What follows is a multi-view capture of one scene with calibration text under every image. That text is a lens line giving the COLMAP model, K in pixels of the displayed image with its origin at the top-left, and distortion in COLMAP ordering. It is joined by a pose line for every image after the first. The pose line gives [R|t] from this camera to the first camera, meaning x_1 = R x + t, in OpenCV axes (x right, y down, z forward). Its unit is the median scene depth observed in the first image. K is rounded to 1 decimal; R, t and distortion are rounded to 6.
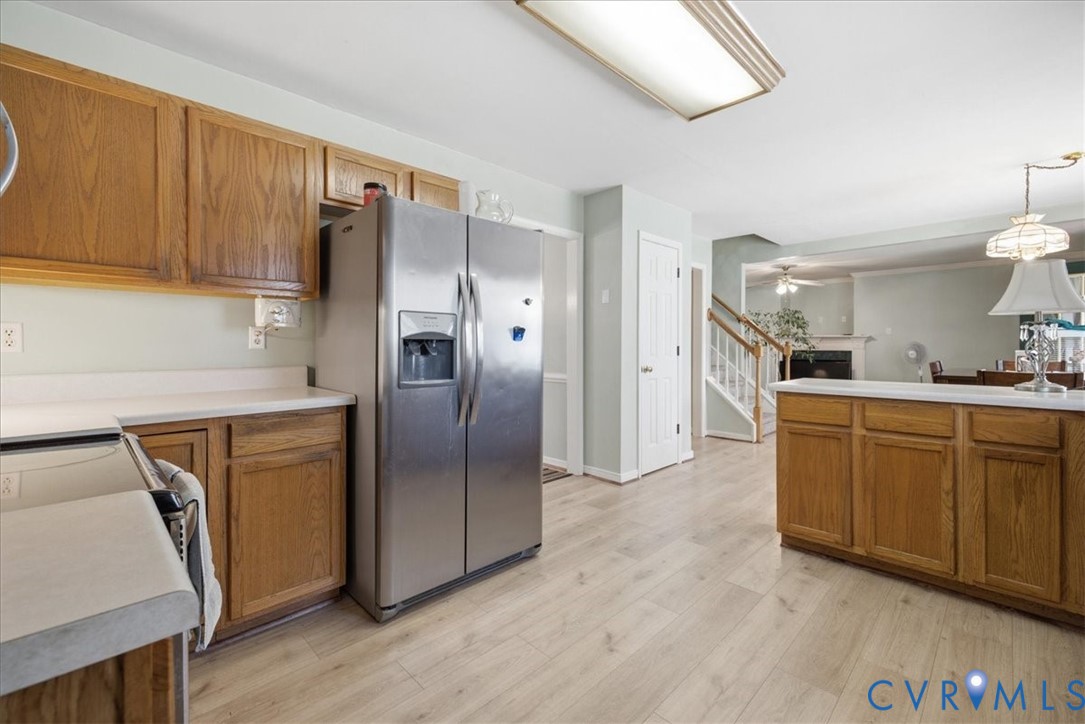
lens RADIAL K [[465.2, 0, 537.6], [0, 465.2, 341.0], [0, 0, 1]] dist [0.000767, 0.000015]
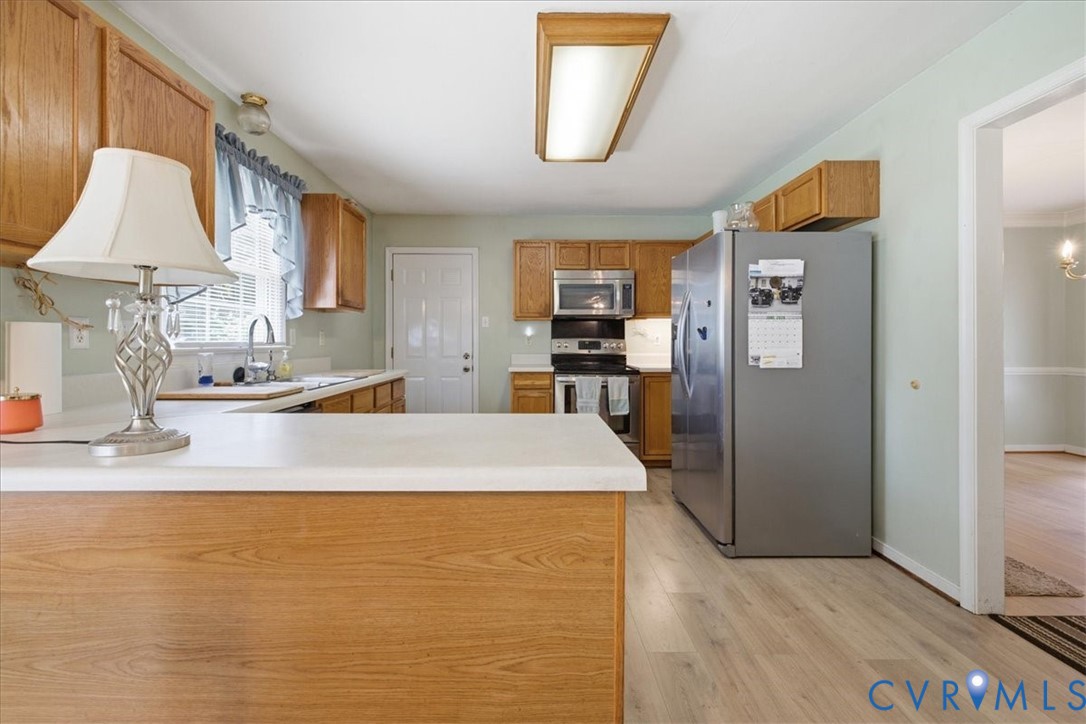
lens RADIAL K [[465.6, 0, 538.1], [0, 465.6, 341.0], [0, 0, 1]] dist [0.000767, 0.000015]
pose [[-0.693213, -0.001759, -0.720731, 0.937081], [0.000620, 0.999995, -0.003036, 0.003160], [0.720733, -0.002551, -0.693208, 1.320293]]
